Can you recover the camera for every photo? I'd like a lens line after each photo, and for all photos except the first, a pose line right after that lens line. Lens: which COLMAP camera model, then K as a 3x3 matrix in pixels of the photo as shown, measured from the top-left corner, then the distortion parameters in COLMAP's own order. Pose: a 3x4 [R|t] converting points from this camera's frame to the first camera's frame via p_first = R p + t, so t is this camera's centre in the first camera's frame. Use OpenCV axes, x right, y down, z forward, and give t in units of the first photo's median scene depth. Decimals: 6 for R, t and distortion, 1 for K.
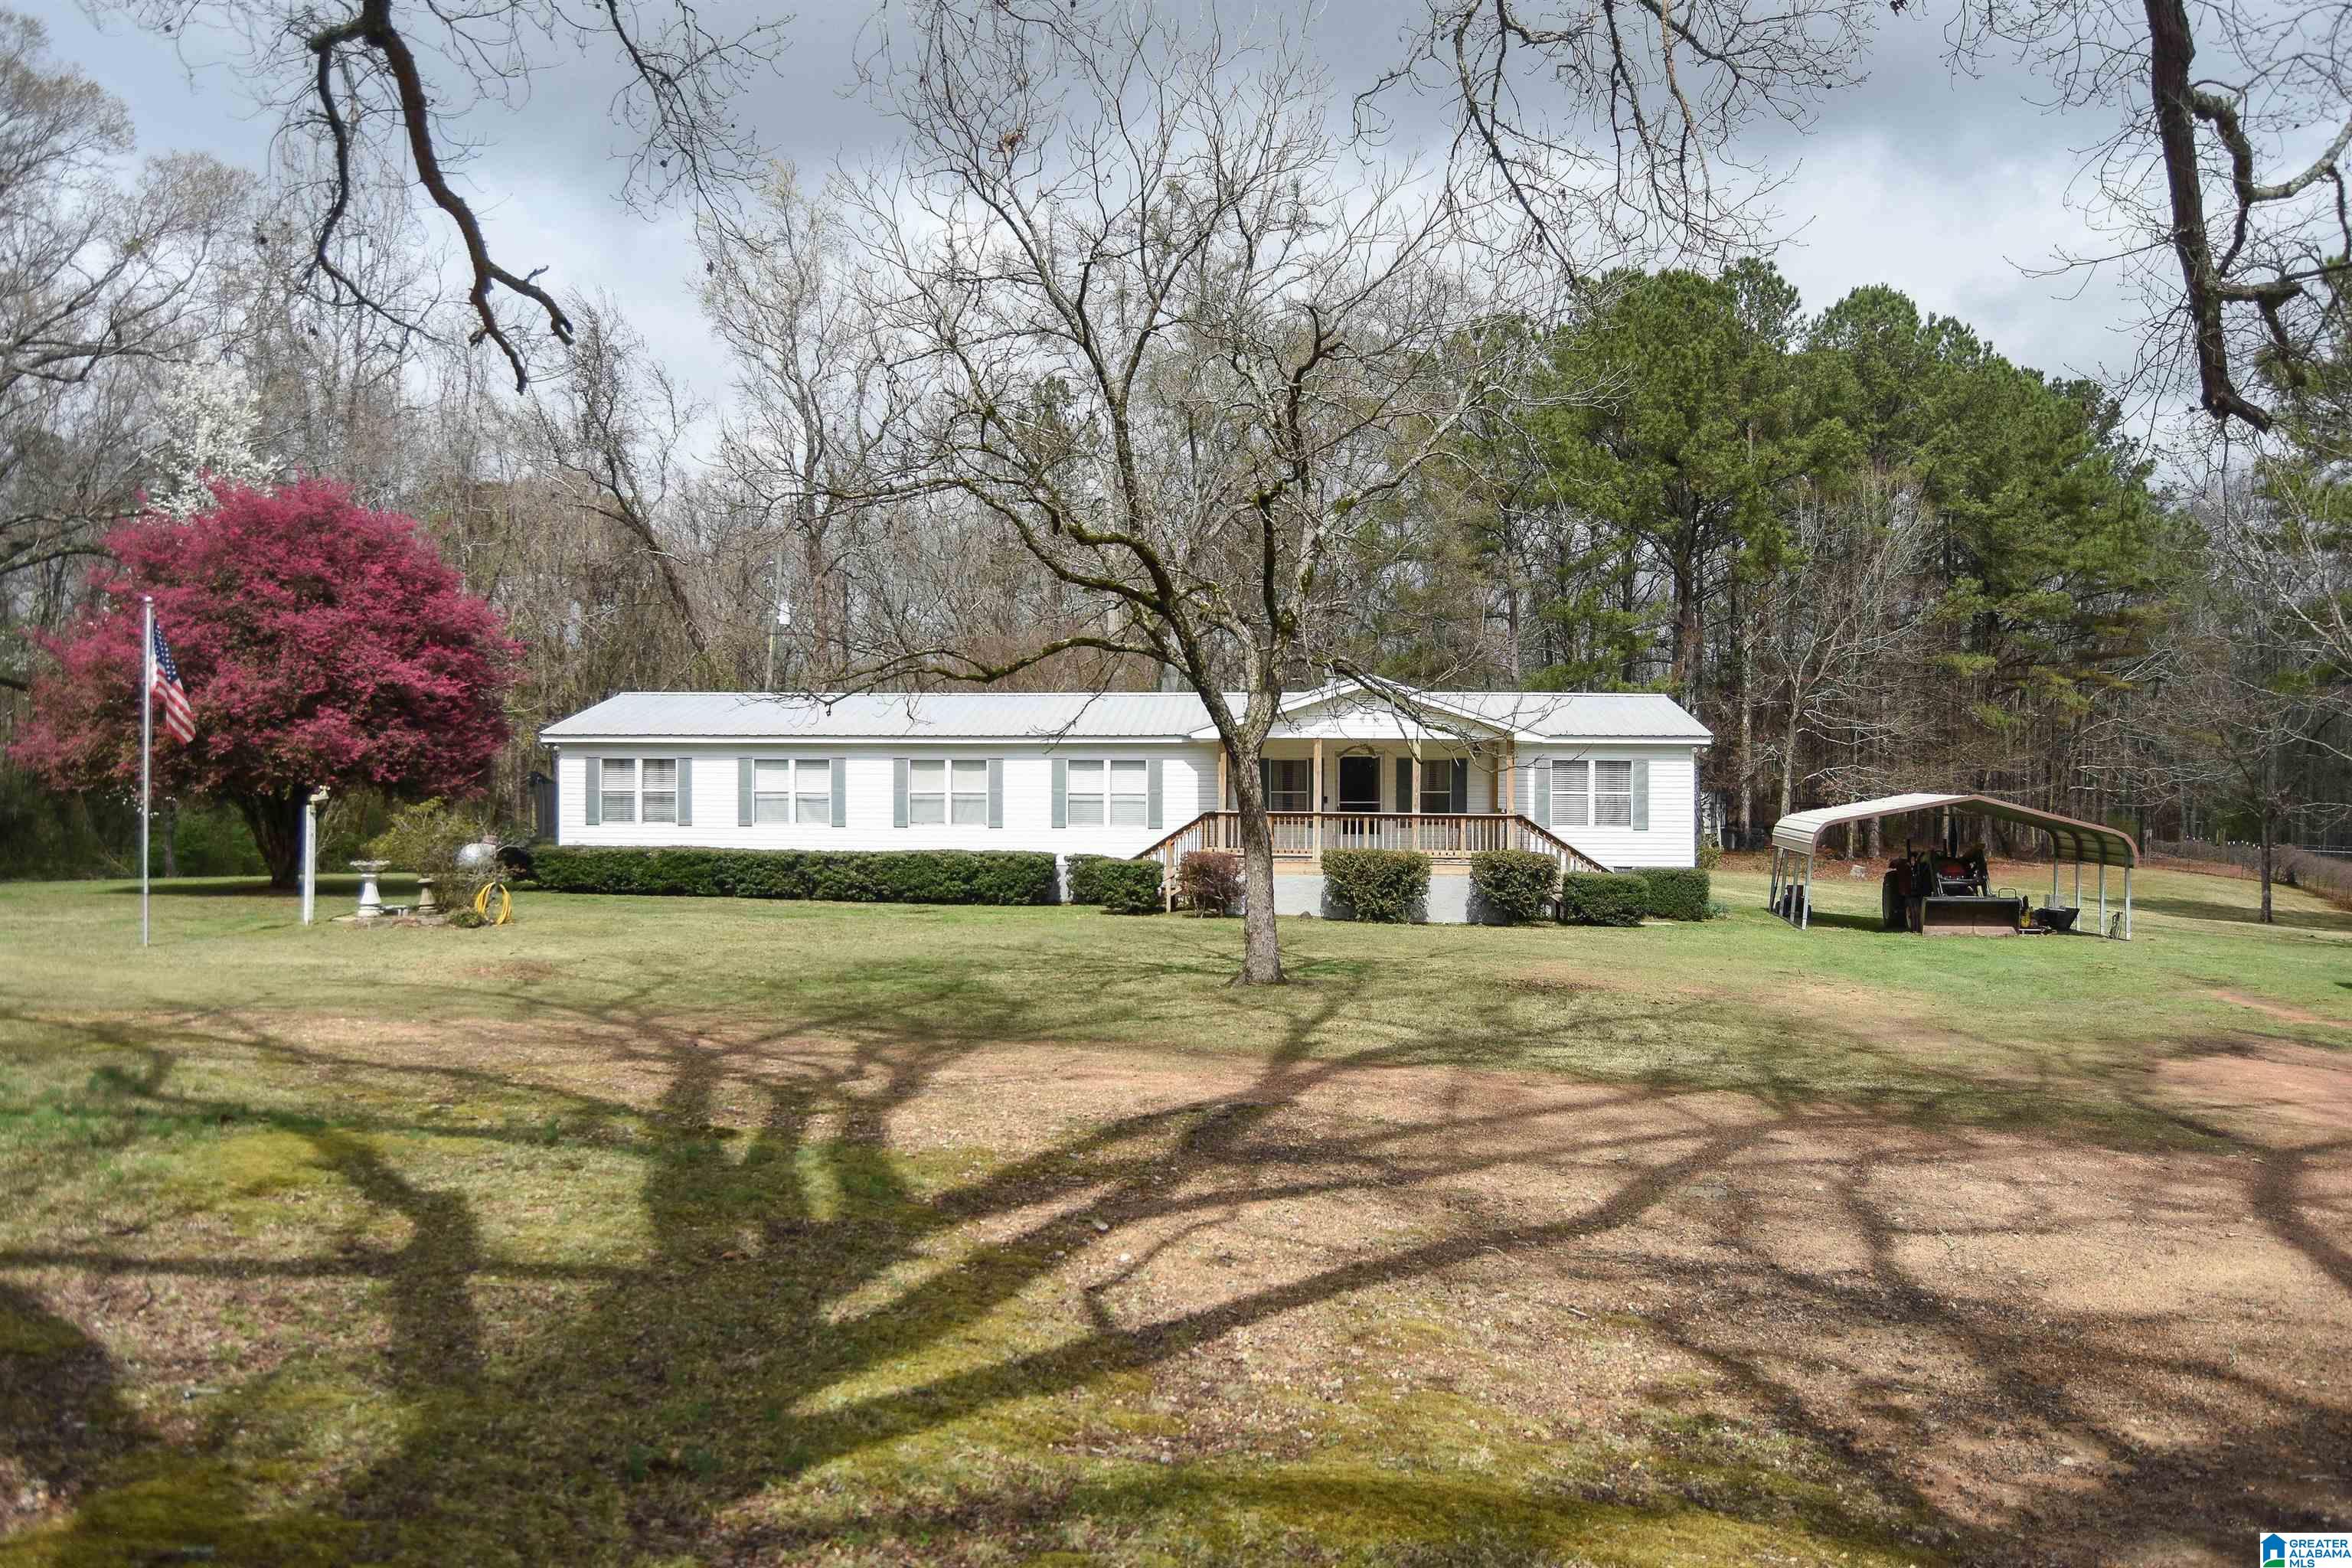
lens RADIAL K [[1875.0, 0, 1176.0], [0, 1875.0, 784.0], [0, 0, 1]] dist [-0.092943, 0.035354]
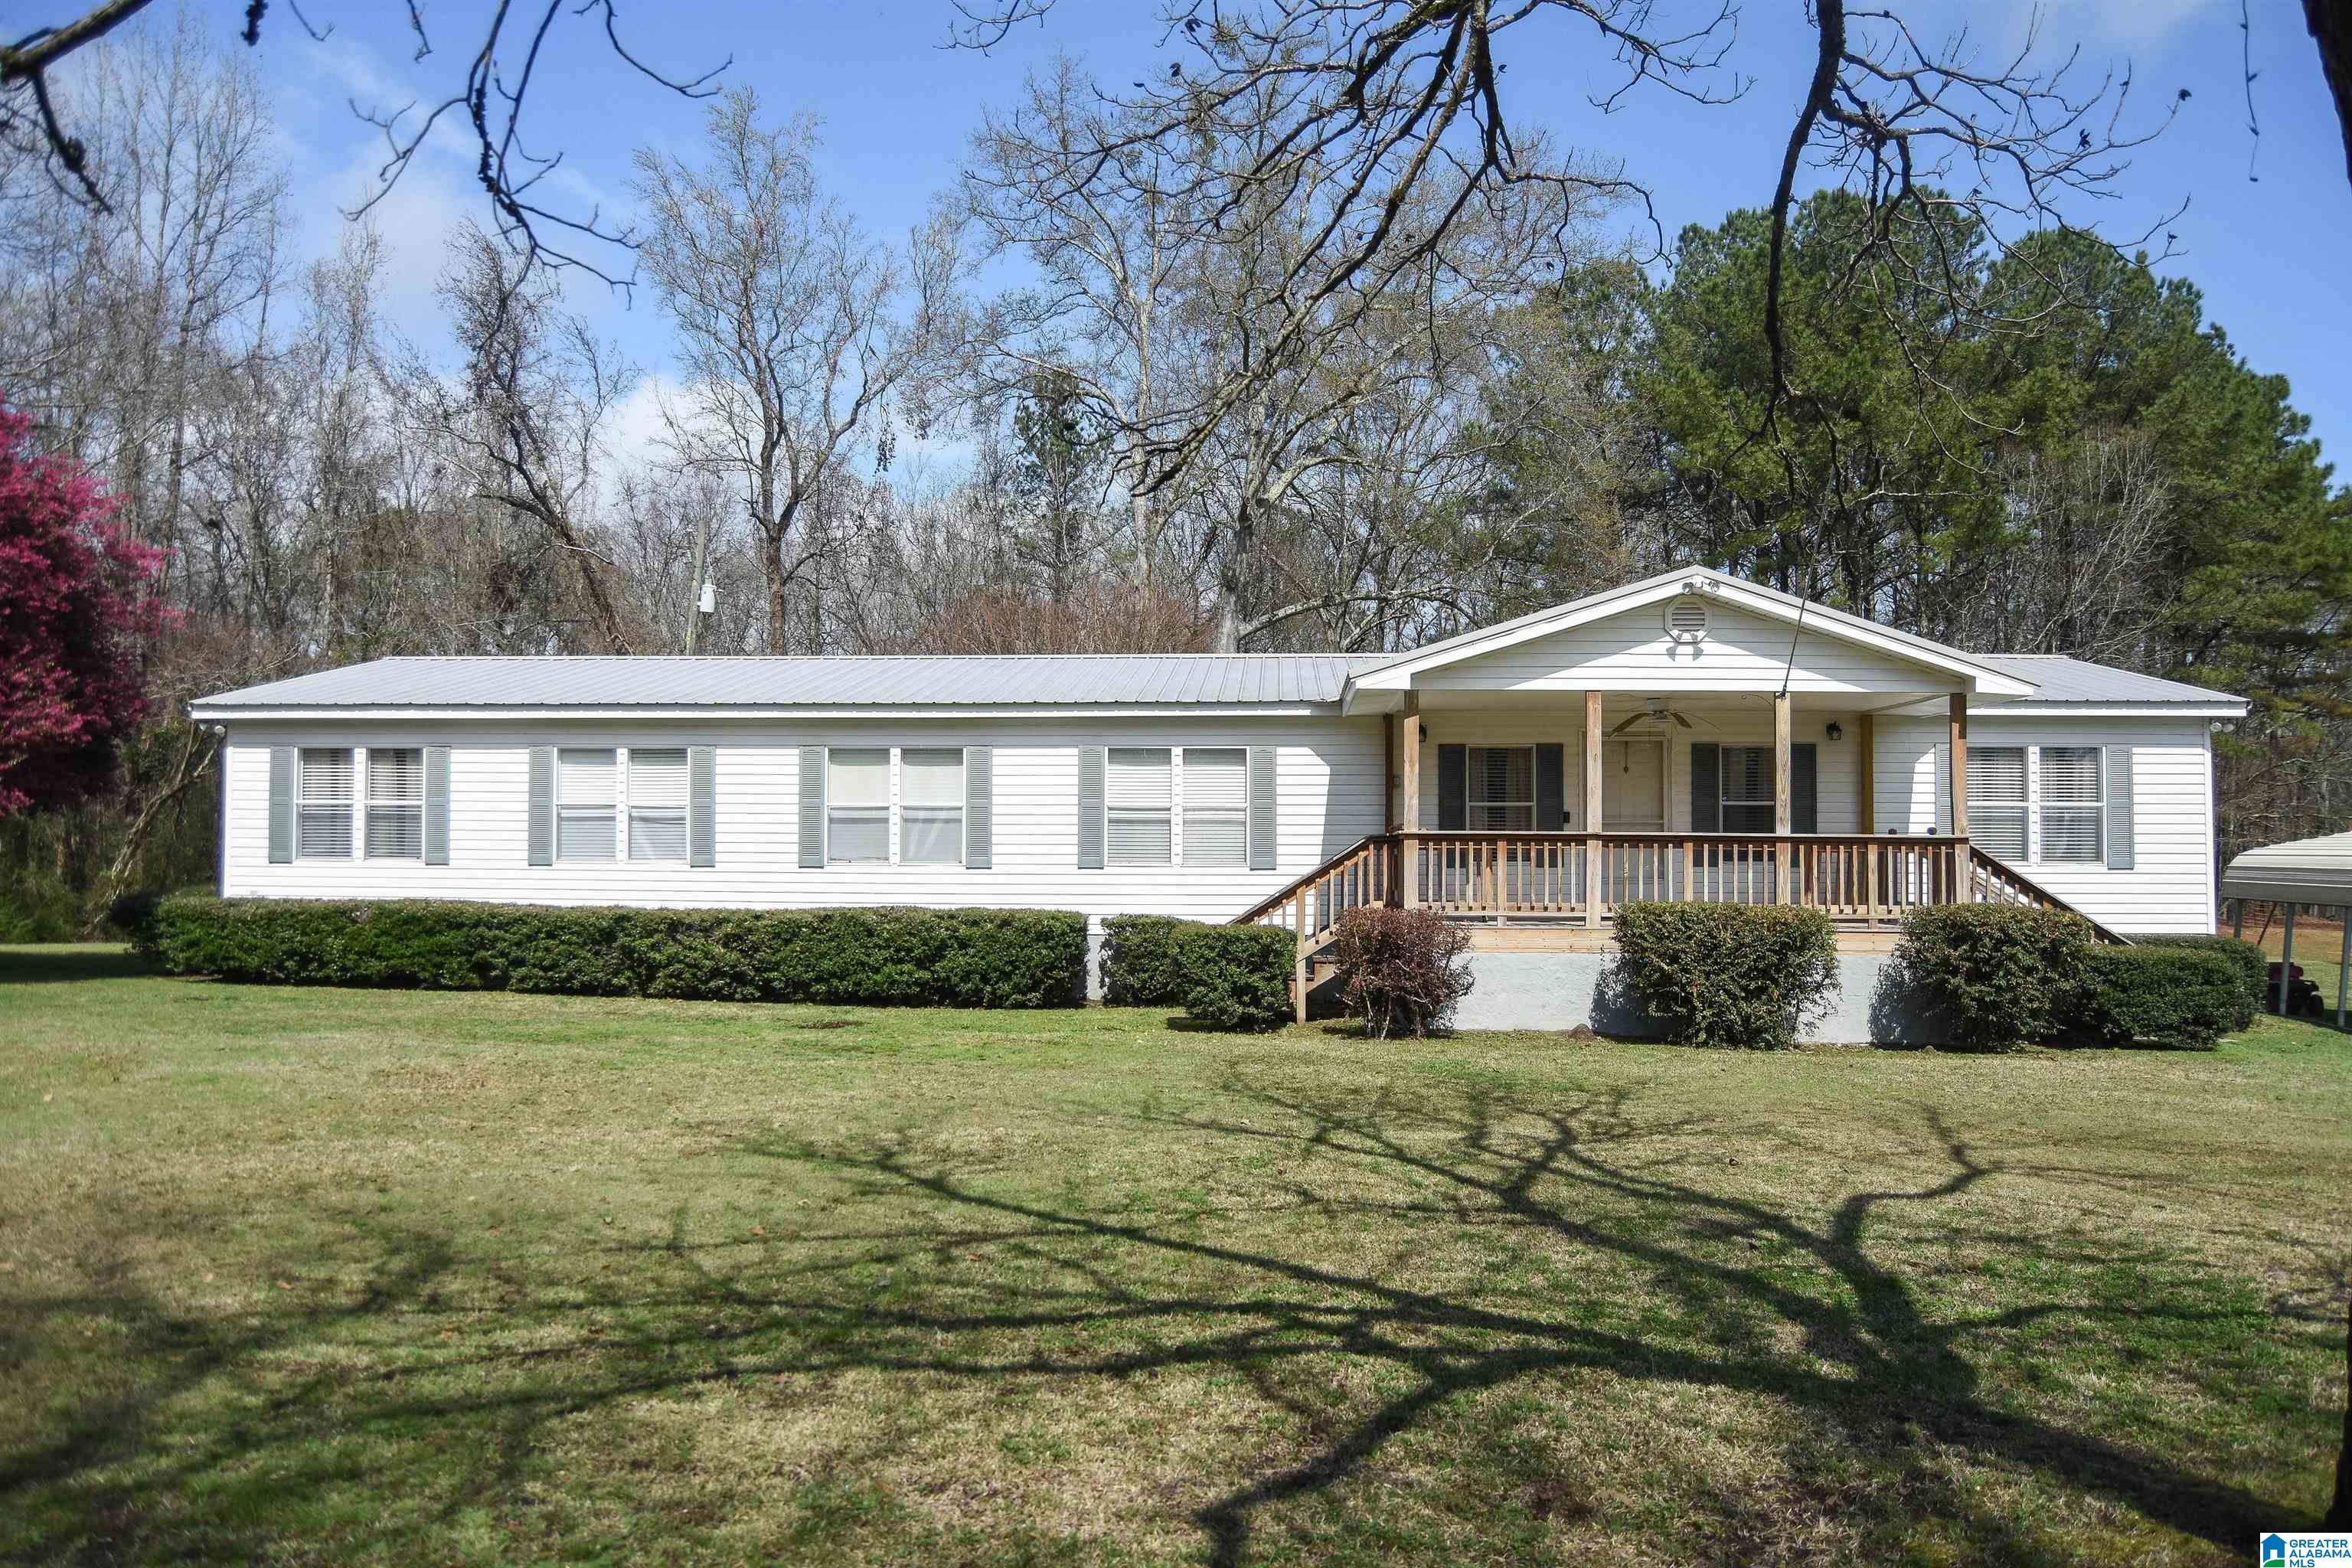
lens RADIAL K [[1875.0, 0, 1176.0], [0, 1875.0, 784.0], [0, 0, 1]] dist [-0.092943, 0.035354]
pose [[0.999999, -0.000414, 0.001530, -0.038206], [0.000468, 0.999366, -0.035607, 0.018378], [-0.001515, 0.035607, 0.999365, 0.440361]]
